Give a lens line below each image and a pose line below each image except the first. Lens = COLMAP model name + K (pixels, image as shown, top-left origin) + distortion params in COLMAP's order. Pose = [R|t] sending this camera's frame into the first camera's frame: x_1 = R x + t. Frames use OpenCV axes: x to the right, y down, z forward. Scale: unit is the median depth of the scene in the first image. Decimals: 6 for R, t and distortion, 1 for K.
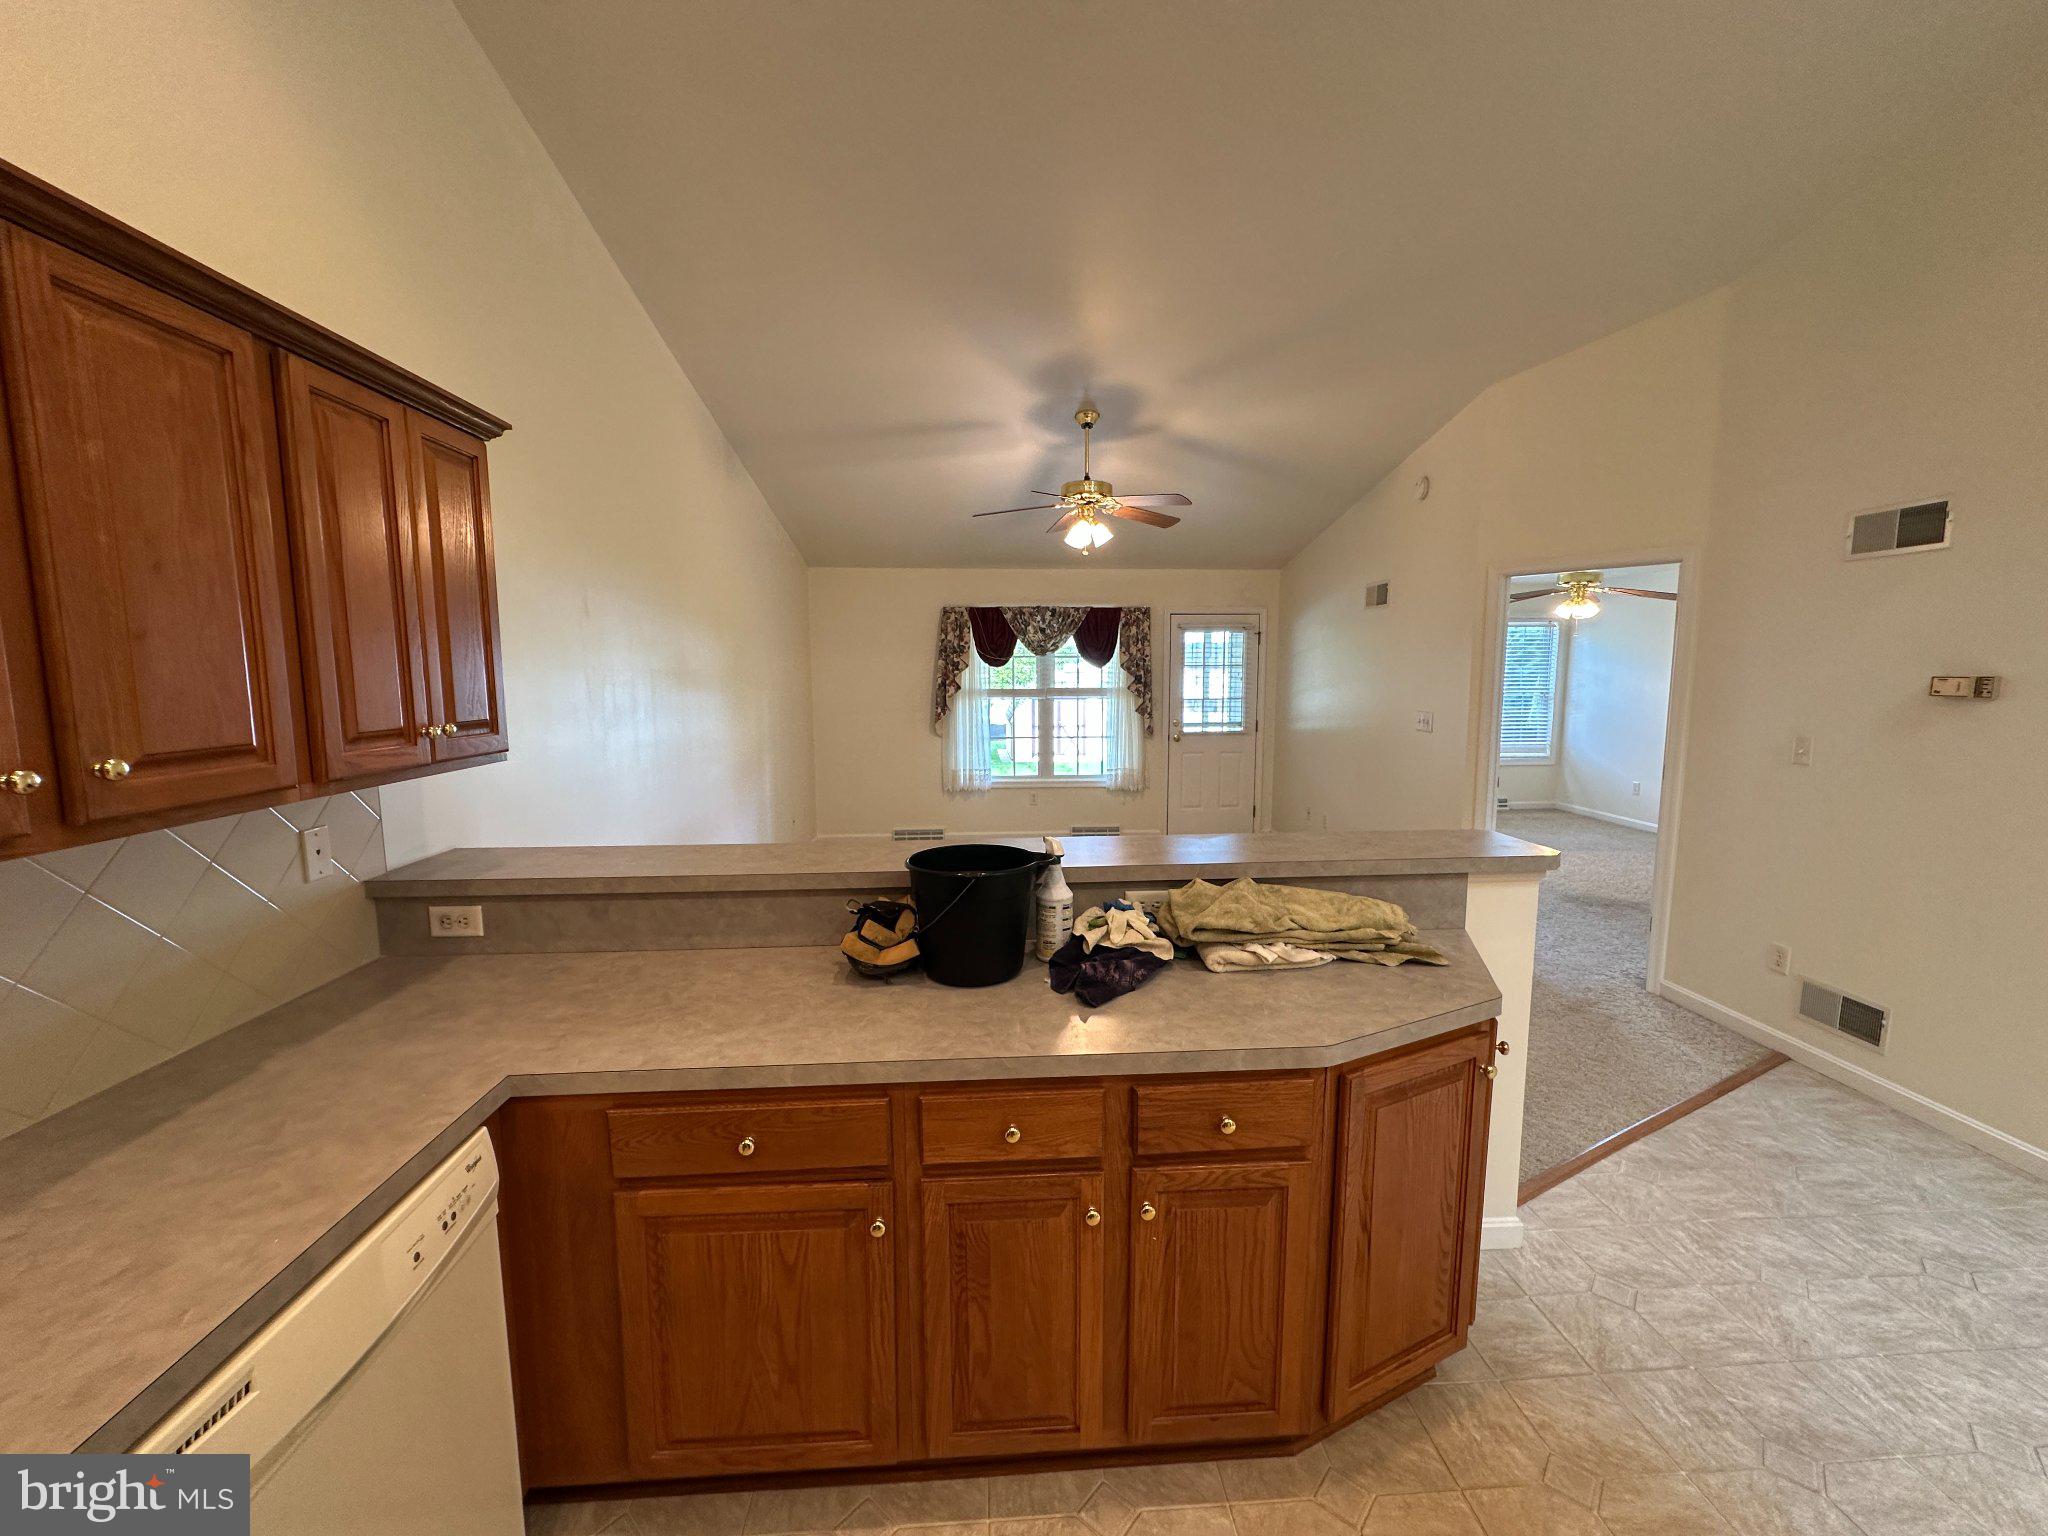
lens RADIAL K [[819.4, 0, 1024.0], [0, 819.4, 766.5], [0, 0, 1]] dist [-0.003985, 0.001131]
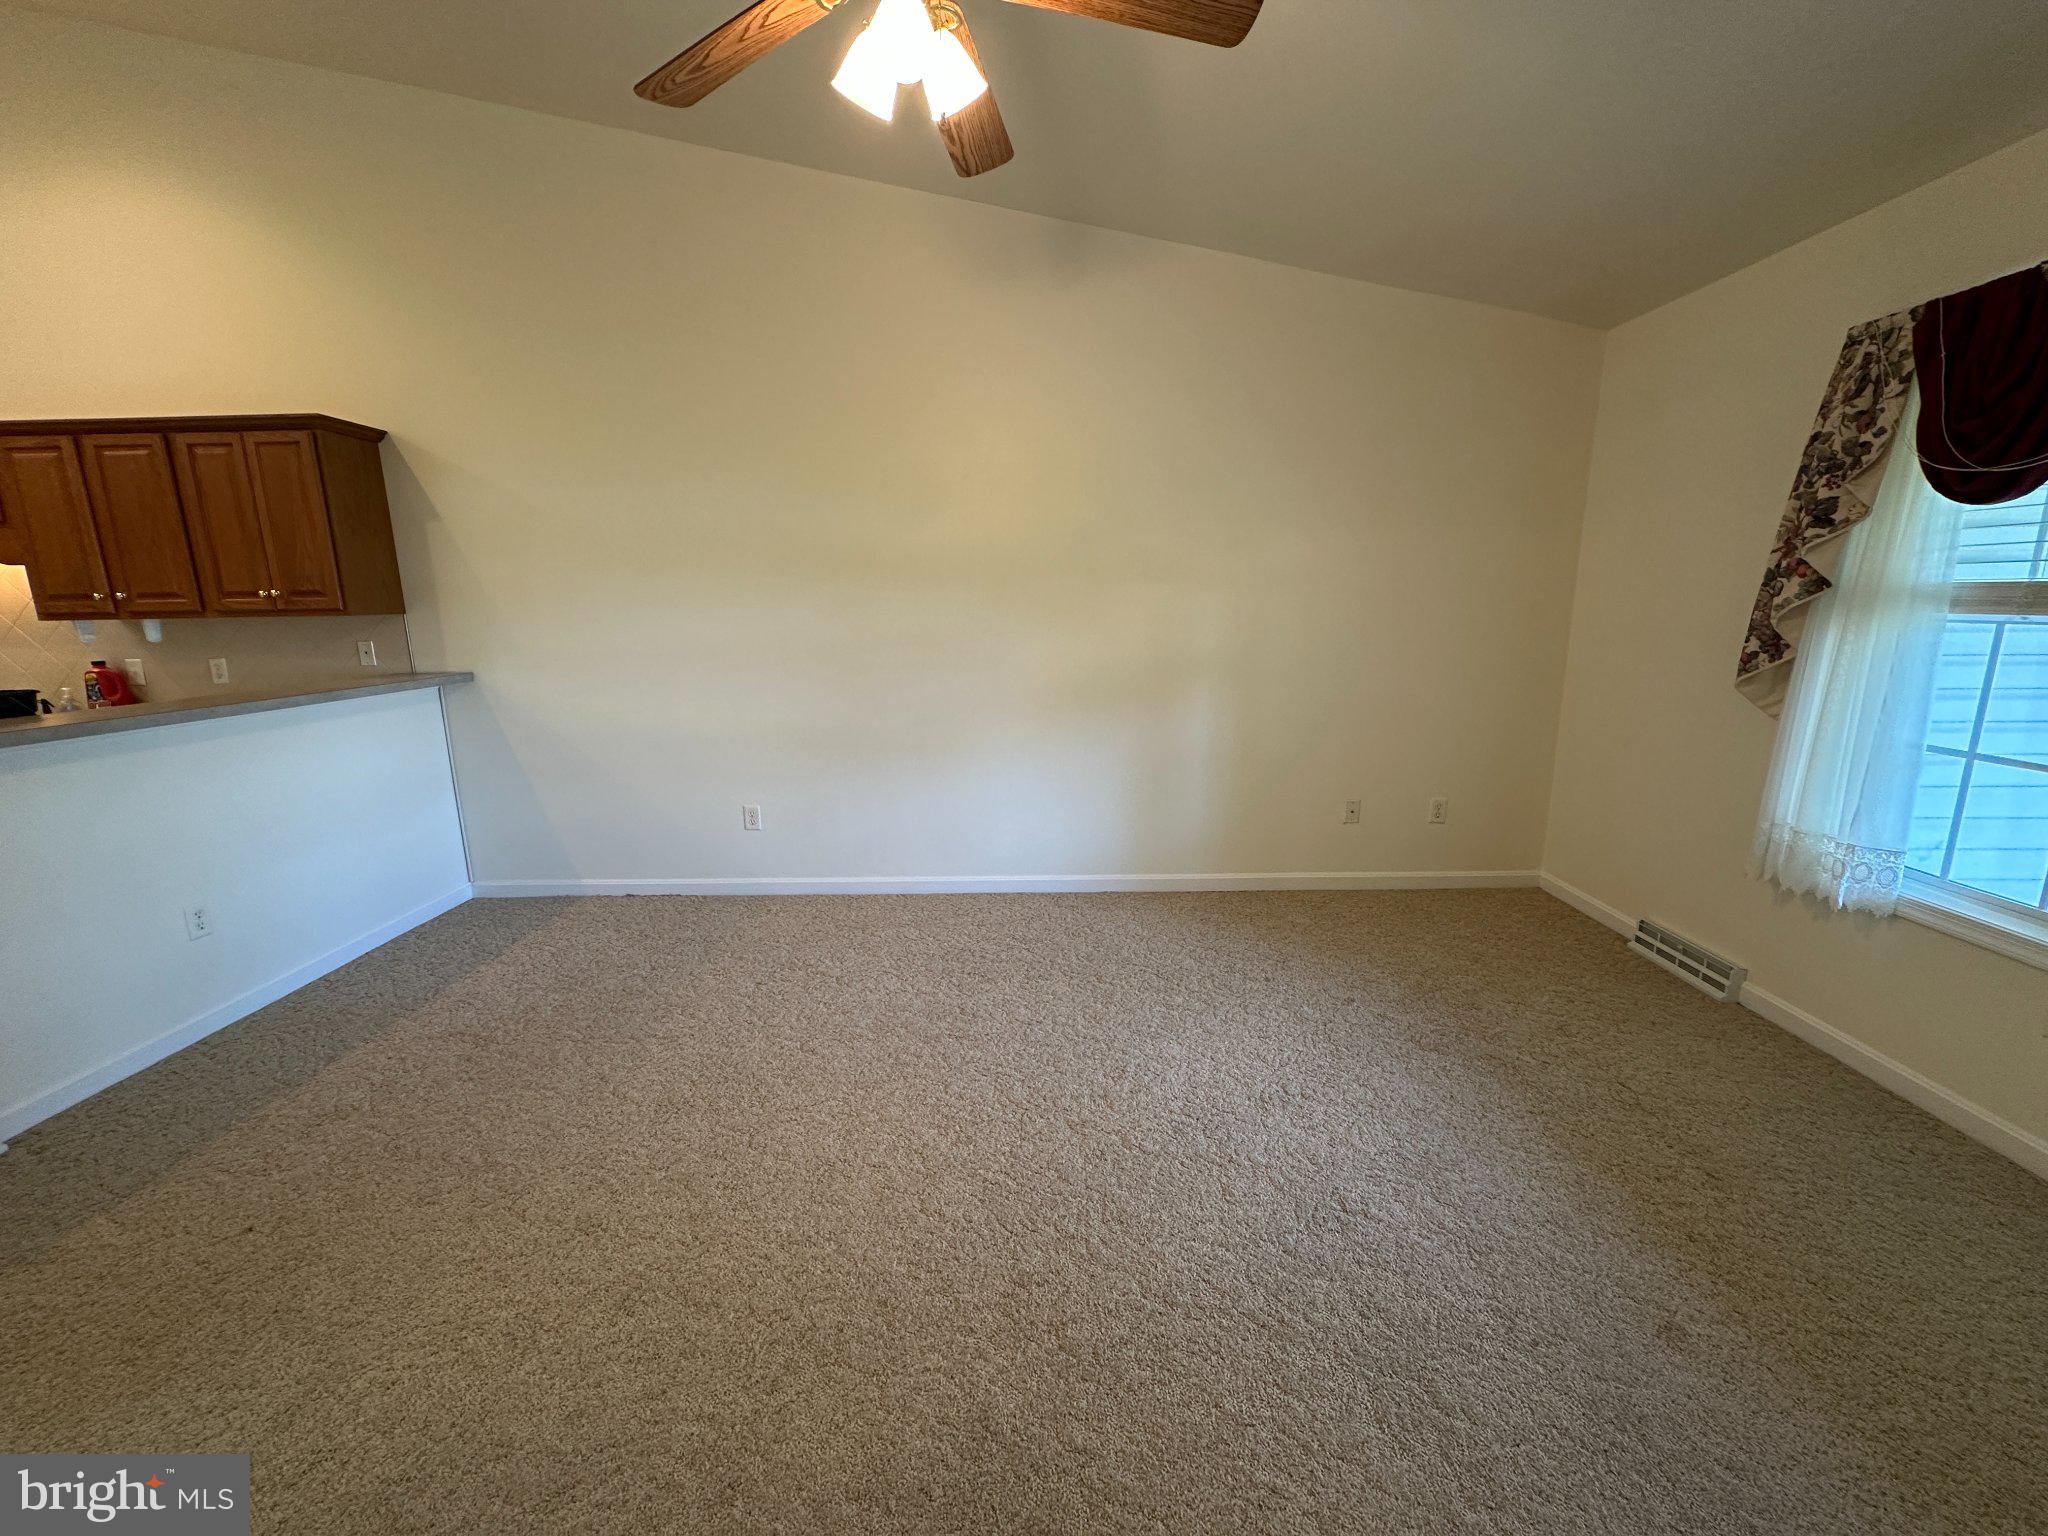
lens RADIAL K [[819.4, 0, 1024.0], [0, 819.4, 766.5], [0, 0, 1]] dist [-0.003985, 0.001131]
pose [[-0.080296, 0.202258, -0.976035, 0.279440], [-0.106148, 0.971893, 0.210133, -0.059551], [0.991103, 0.120477, -0.056569, 0.713082]]
